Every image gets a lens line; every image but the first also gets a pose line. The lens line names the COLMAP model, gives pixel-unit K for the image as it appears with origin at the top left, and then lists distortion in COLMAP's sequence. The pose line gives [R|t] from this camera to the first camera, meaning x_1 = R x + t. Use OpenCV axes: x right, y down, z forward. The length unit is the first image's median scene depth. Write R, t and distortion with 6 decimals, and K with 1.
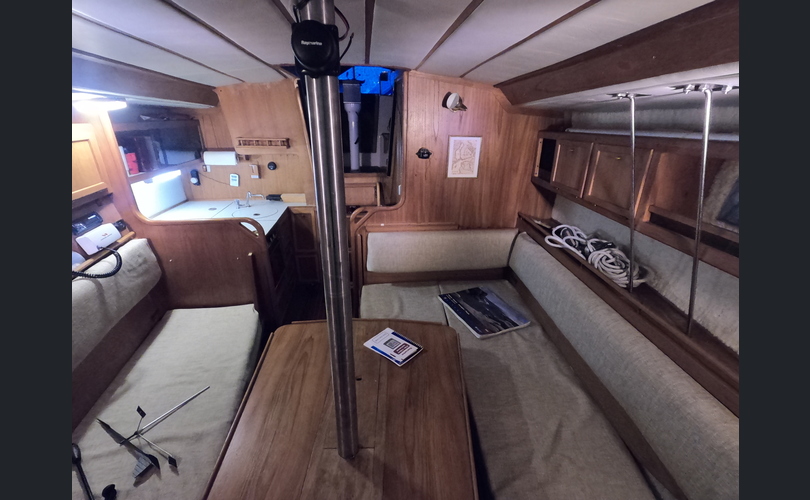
lens RADIAL K [[321.0, 0, 404.3], [0, 321.0, 248.1], [0, 0, 1]] dist [-0.003359, 0.000874]
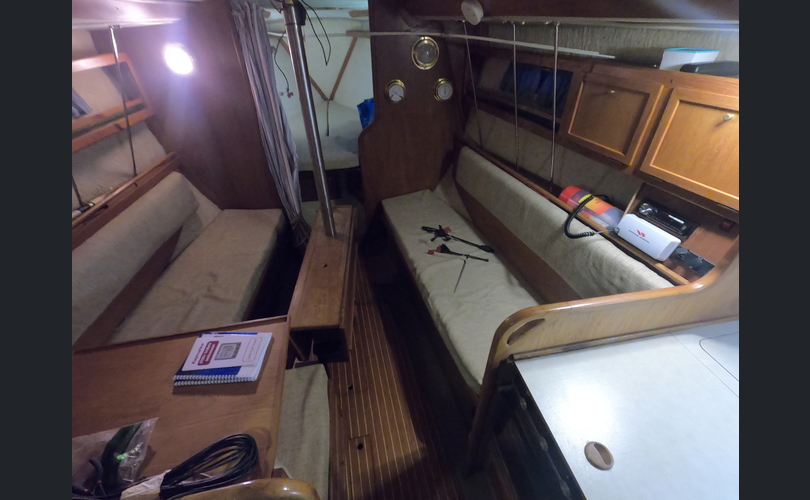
lens RADIAL K [[321.0, 0, 412.1], [0, 321.0, 253.8], [0, 0, 1]] dist [-0.003359, 0.000874]
pose [[-0.997377, 0.036001, -0.062790, -0.219099], [-0.034526, 0.525808, 0.849902, -0.391420], [0.063613, 0.849841, -0.523186, 0.864038]]
